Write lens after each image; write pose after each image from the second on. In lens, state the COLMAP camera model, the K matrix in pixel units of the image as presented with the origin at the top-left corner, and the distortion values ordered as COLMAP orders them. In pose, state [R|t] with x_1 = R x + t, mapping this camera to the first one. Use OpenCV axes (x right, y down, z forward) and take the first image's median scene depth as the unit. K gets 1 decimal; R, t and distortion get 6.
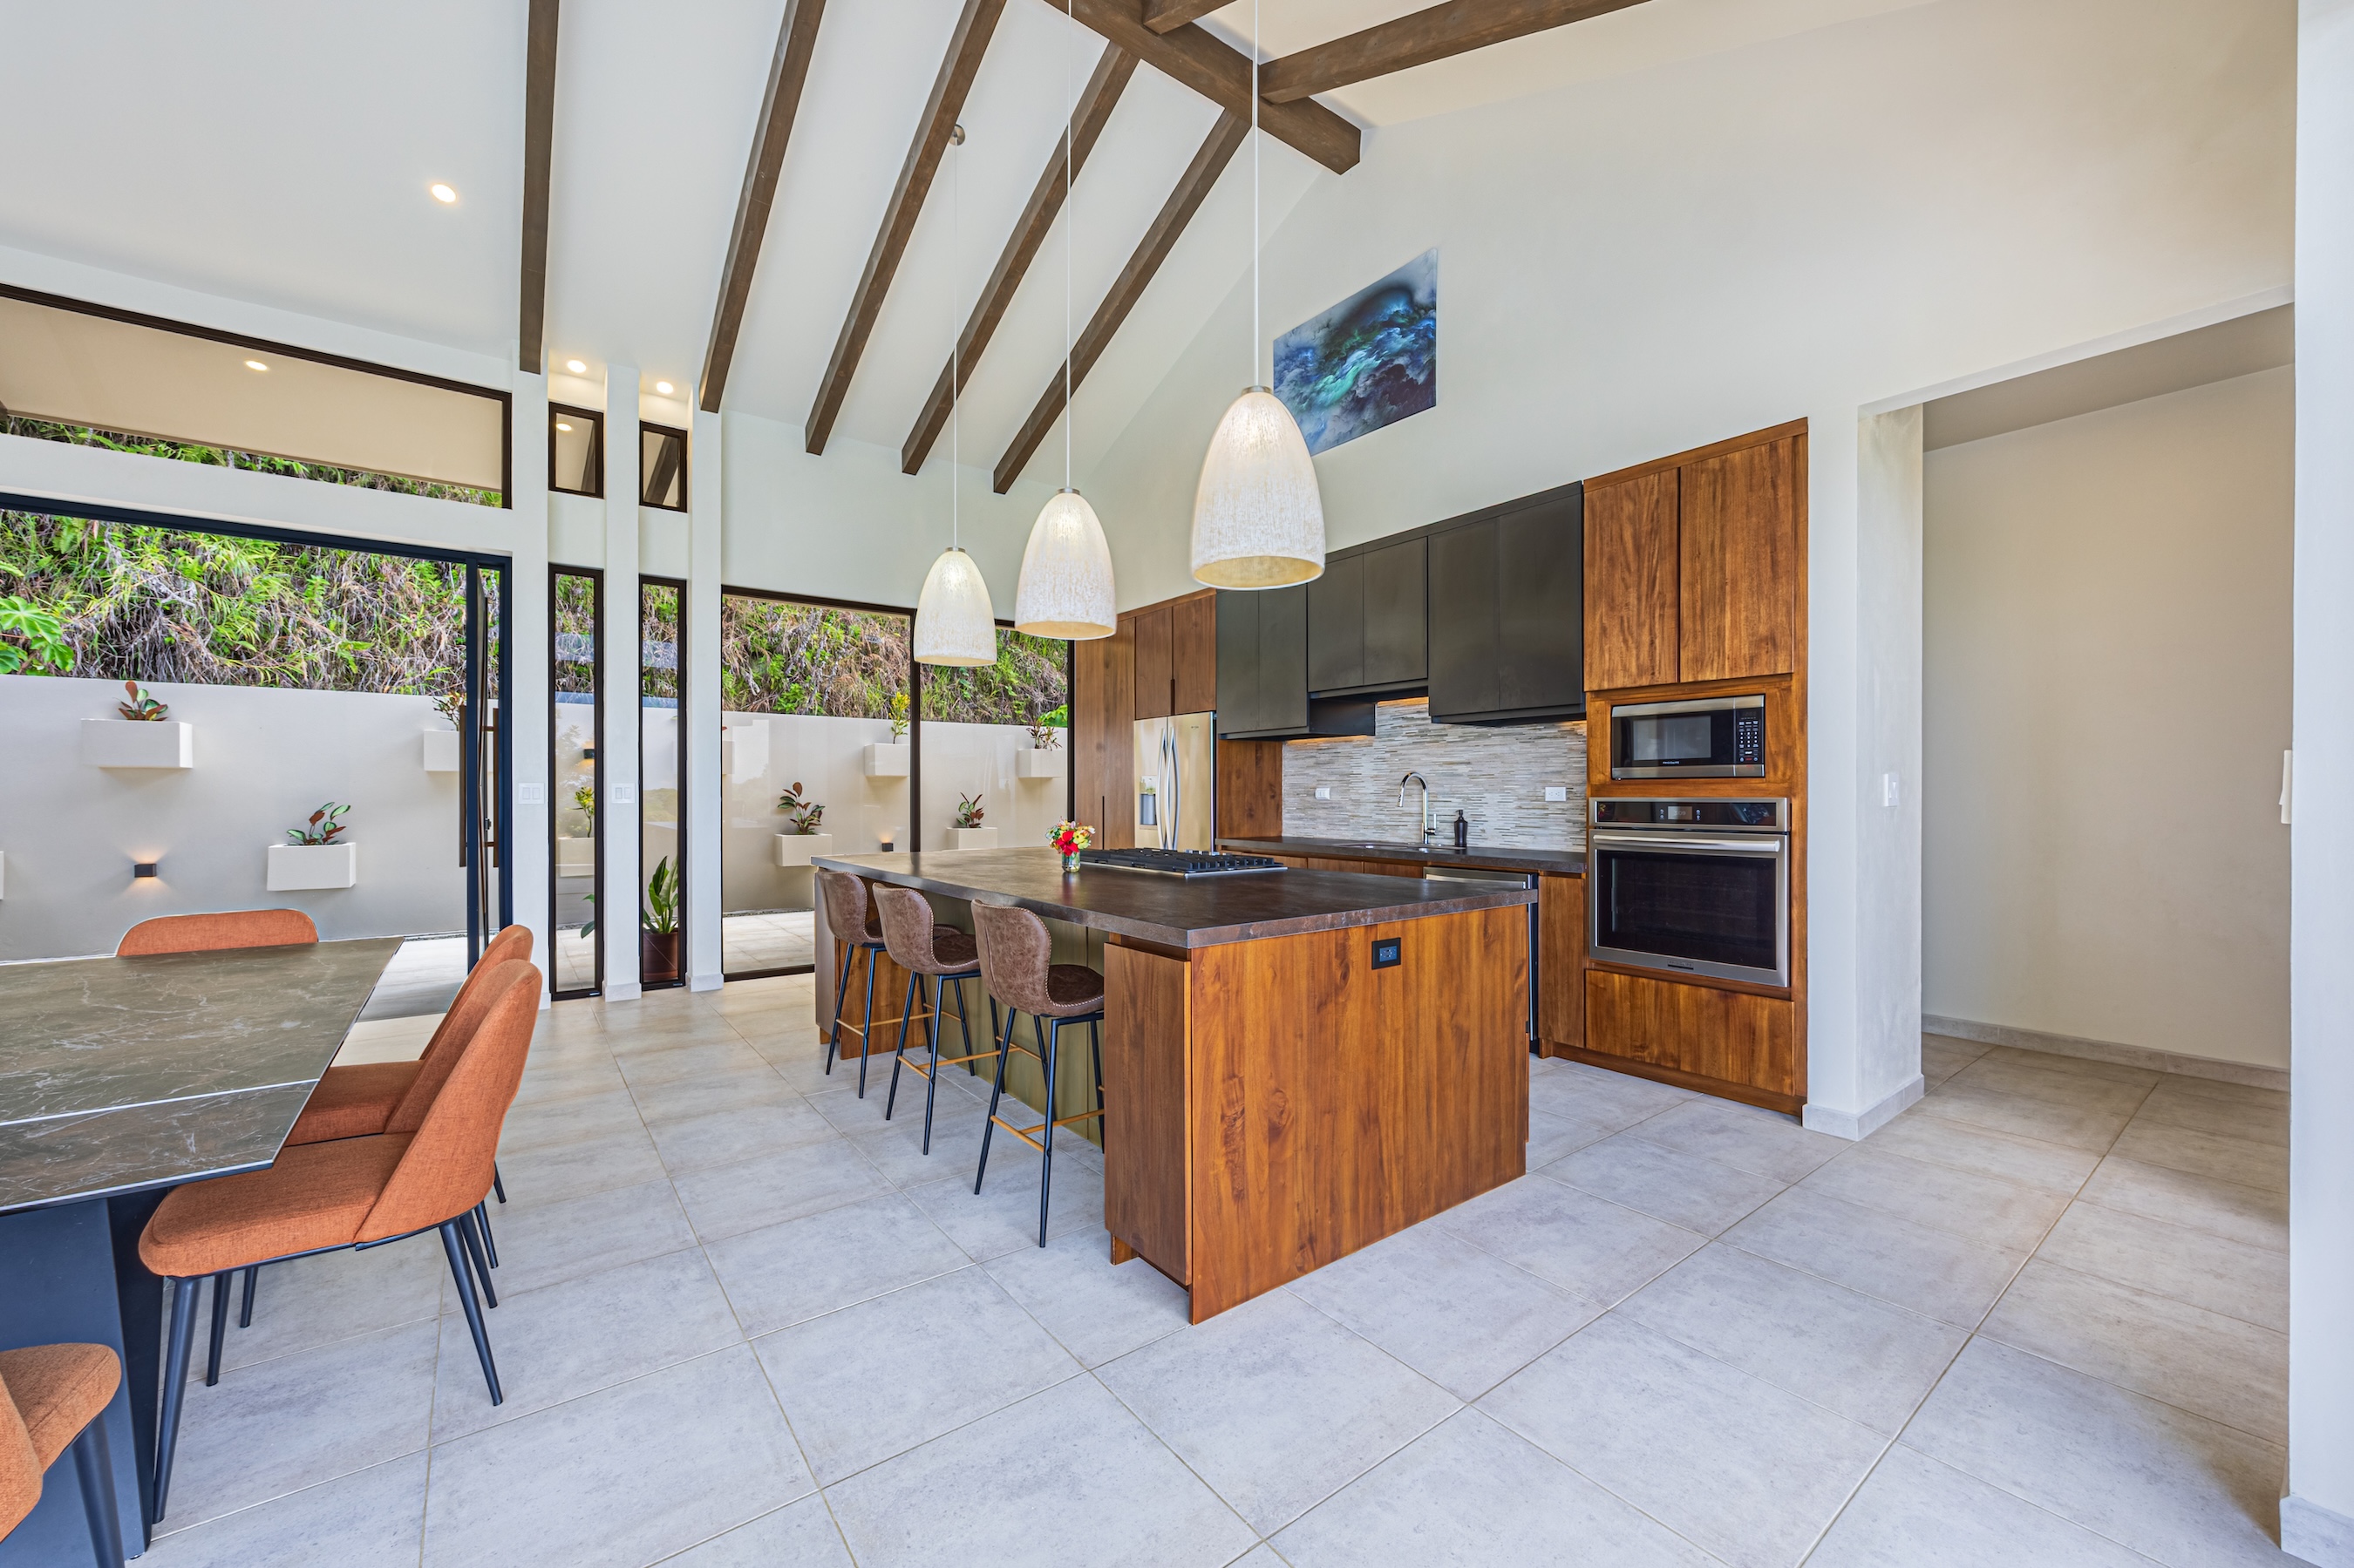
lens RADIAL K [[921.3, 0, 1165.7], [0, 921.3, 784.3], [0, 0, 1]] dist [-0.001219, 0.001075]
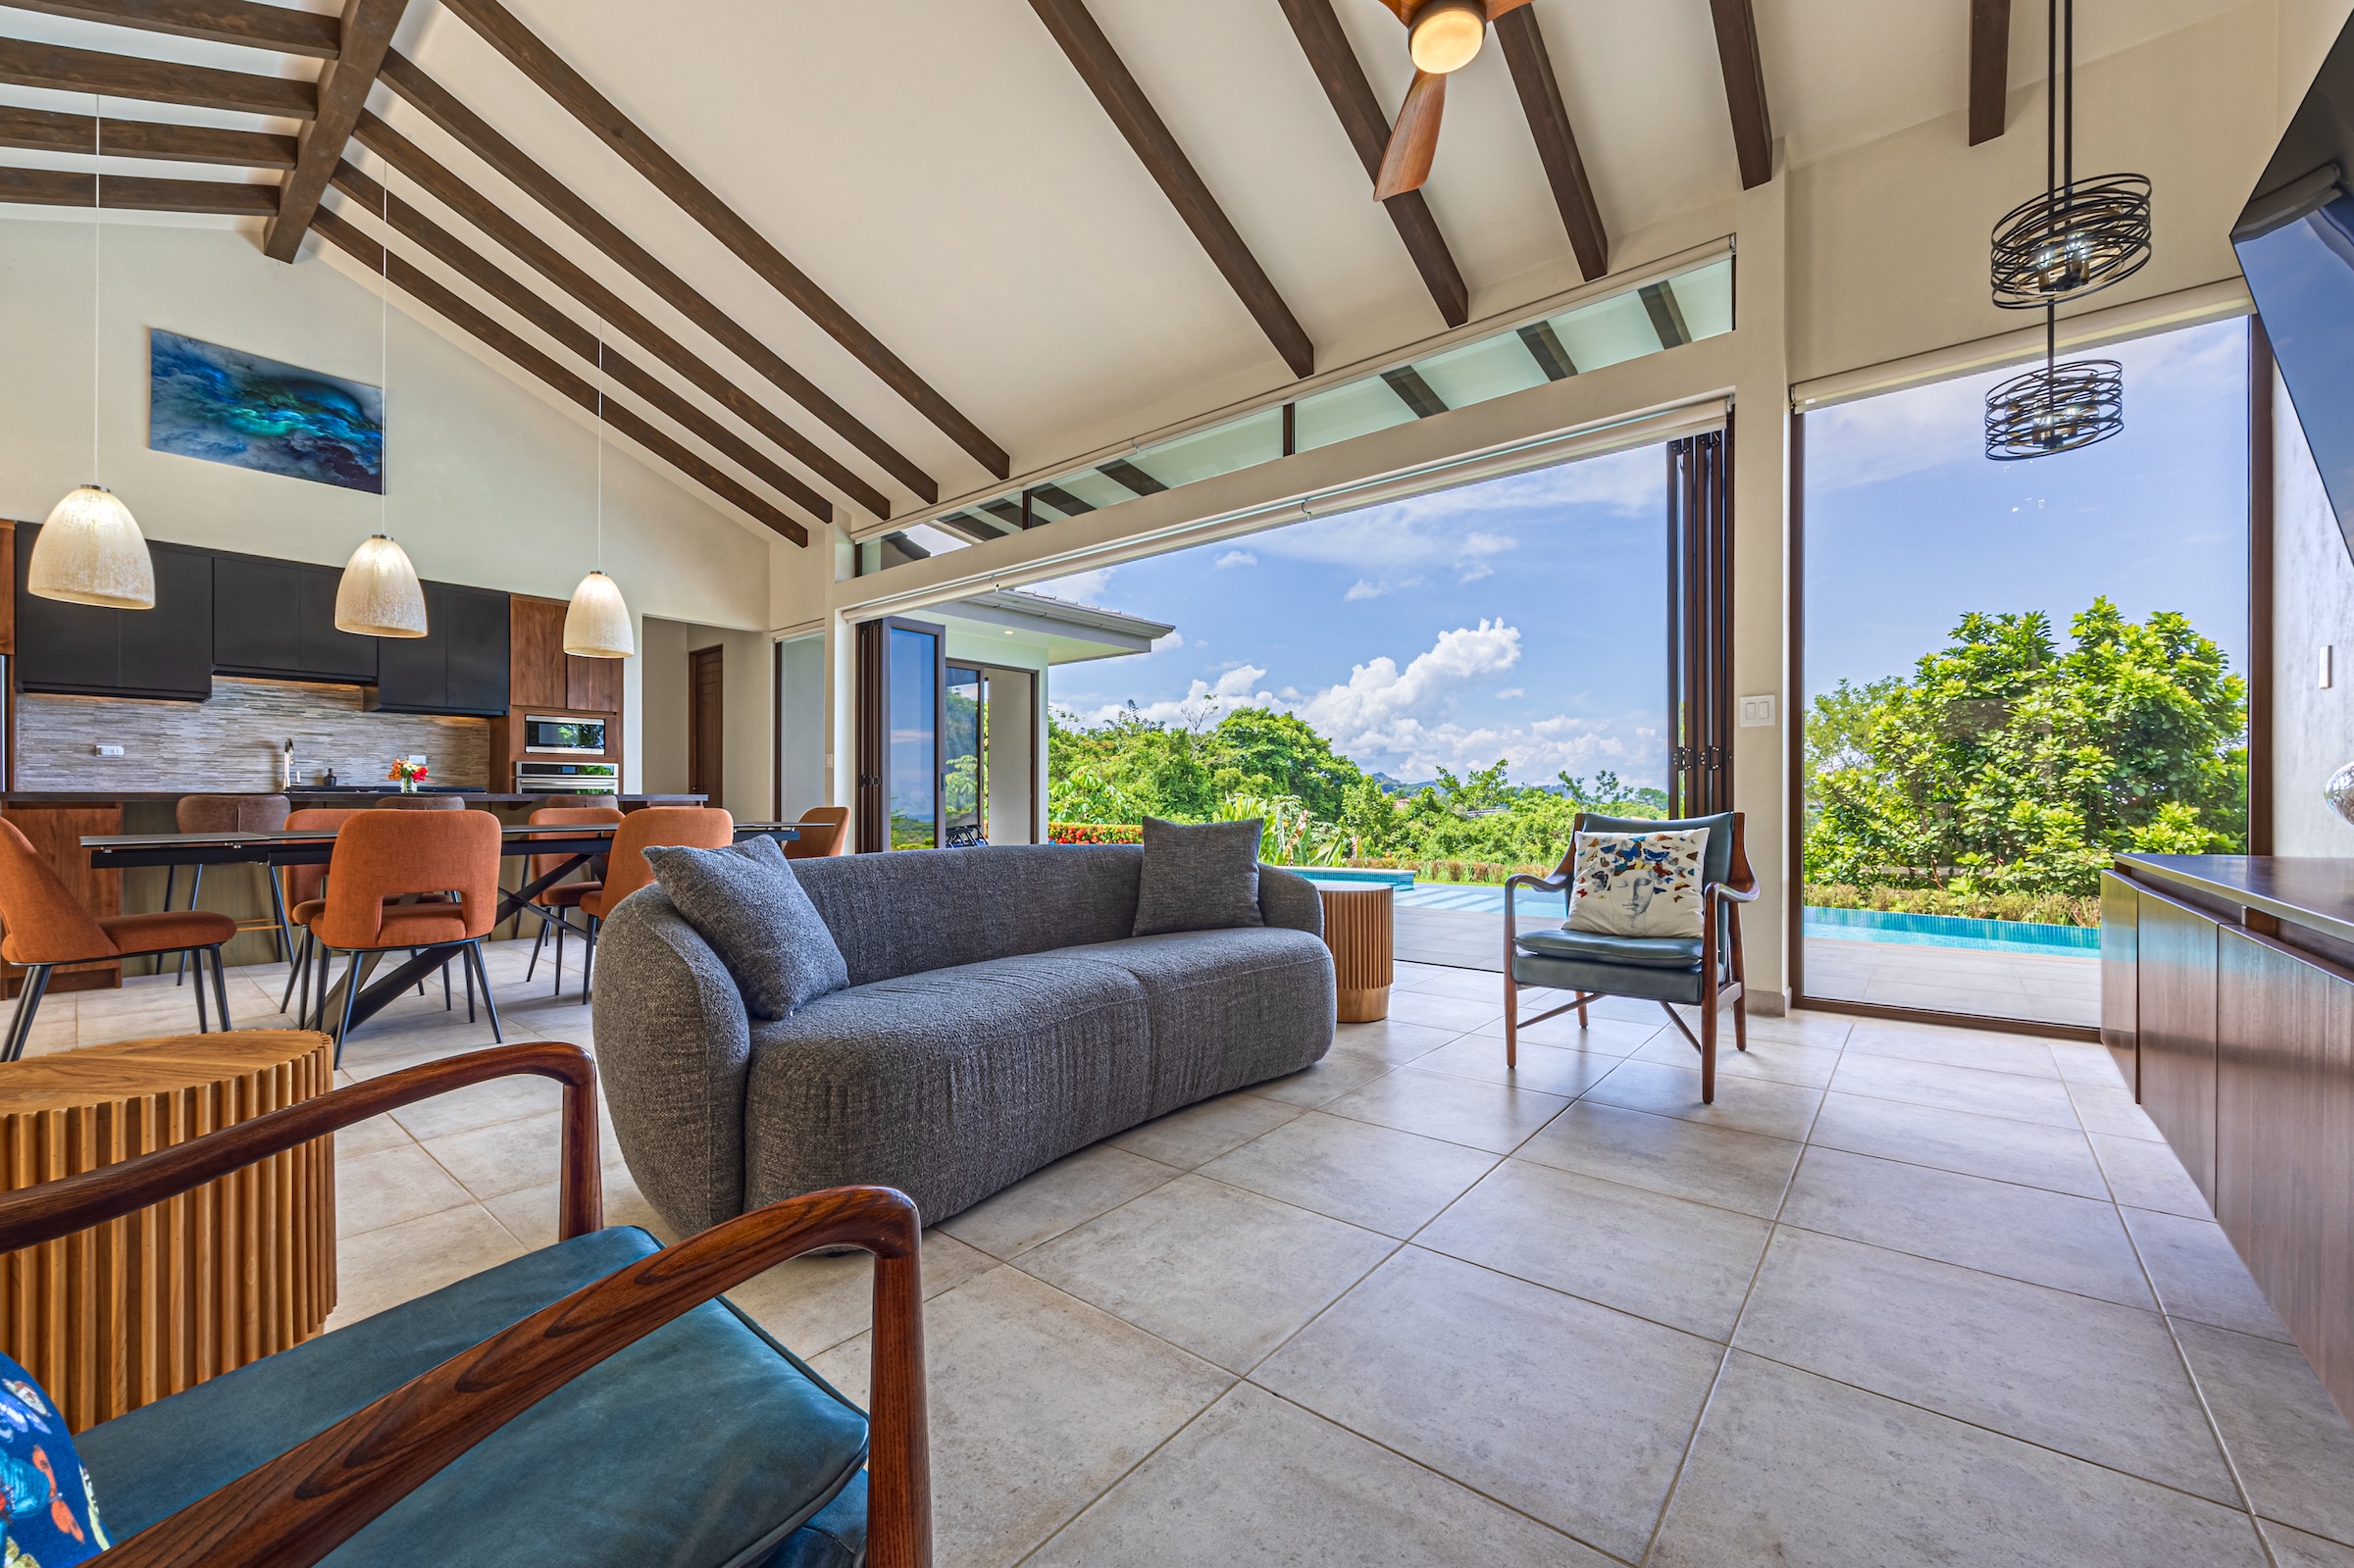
lens RADIAL K [[921.3, 0, 1196.3], [0, 921.3, 807.0], [0, 0, 1]] dist [-0.001219, 0.001075]
pose [[-0.270064, 0.001938, 0.962841, -1.671673], [0.000478, 0.999998, -0.001878, 0.108933], [-0.962842, -0.000047, -0.270064, 0.151011]]
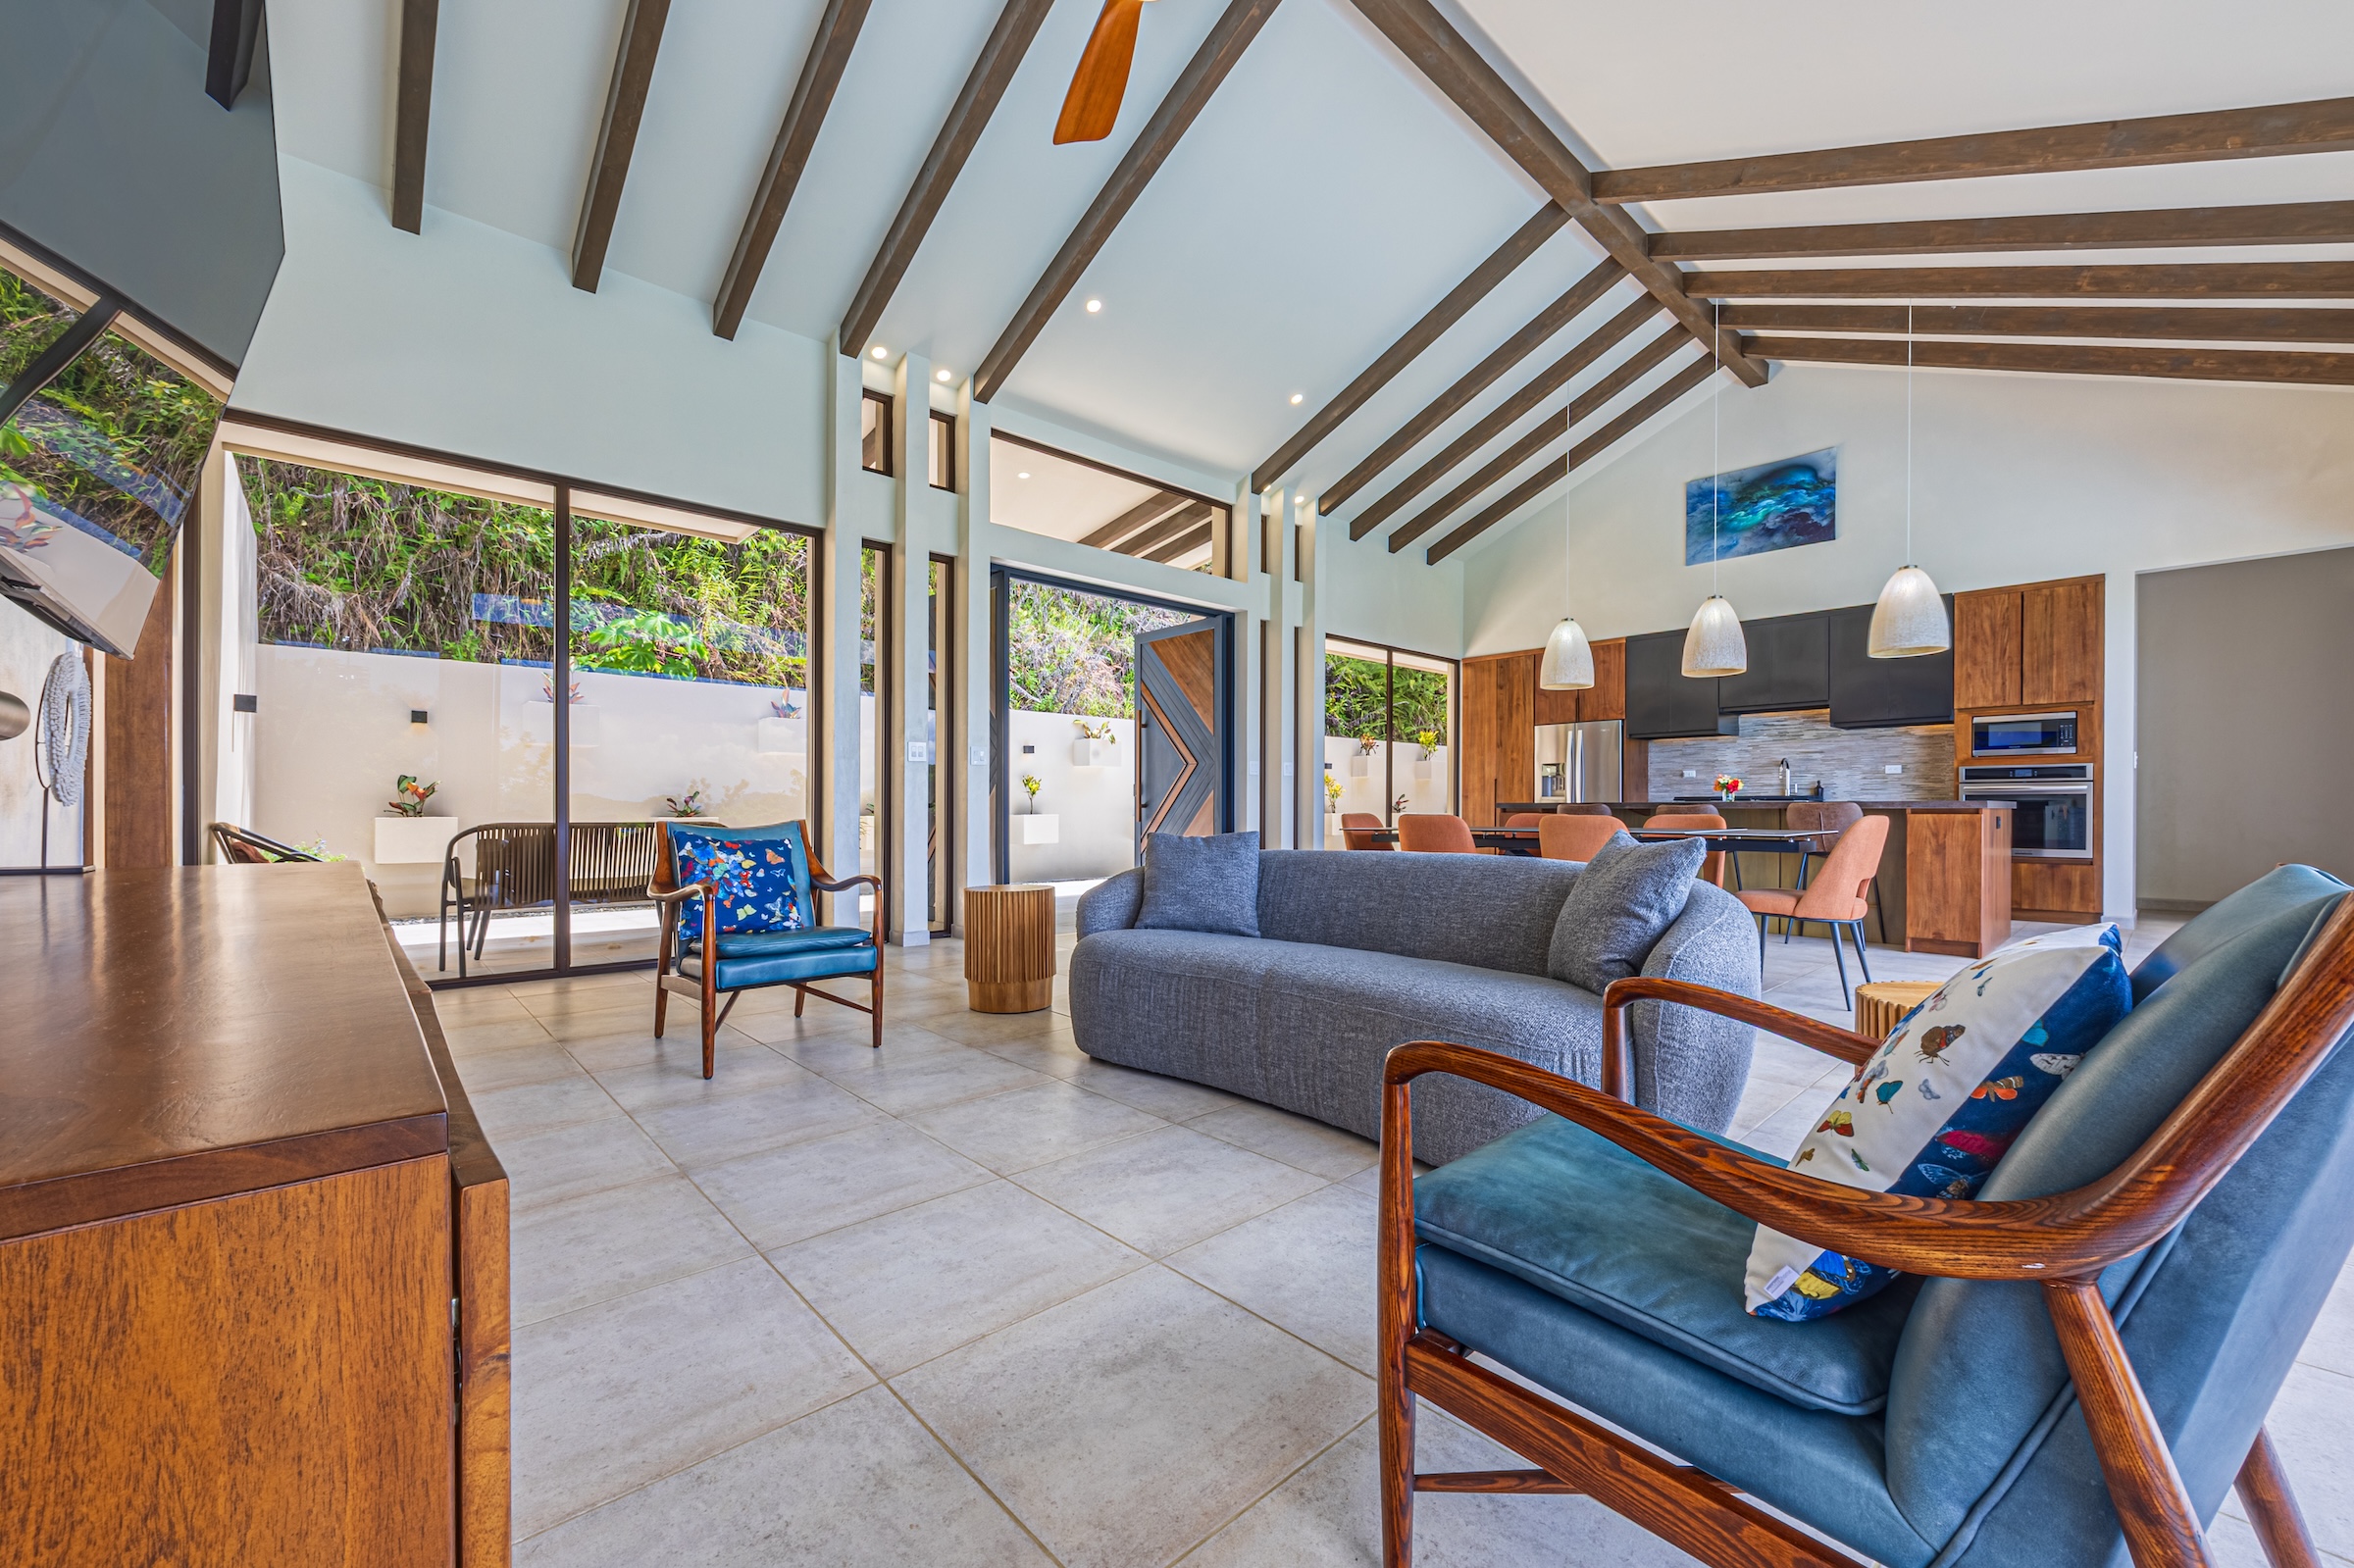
lens RADIAL K [[921.3, 0, 1174.9], [0, 921.3, 799.9], [0, 0, 1]] dist [-0.001219, 0.001075]
pose [[0.992530, 0.010238, 0.121568, -1.246464], [-0.009558, 0.999935, -0.006177, 0.101696], [-0.121623, 0.004969, 0.992564, -0.597849]]
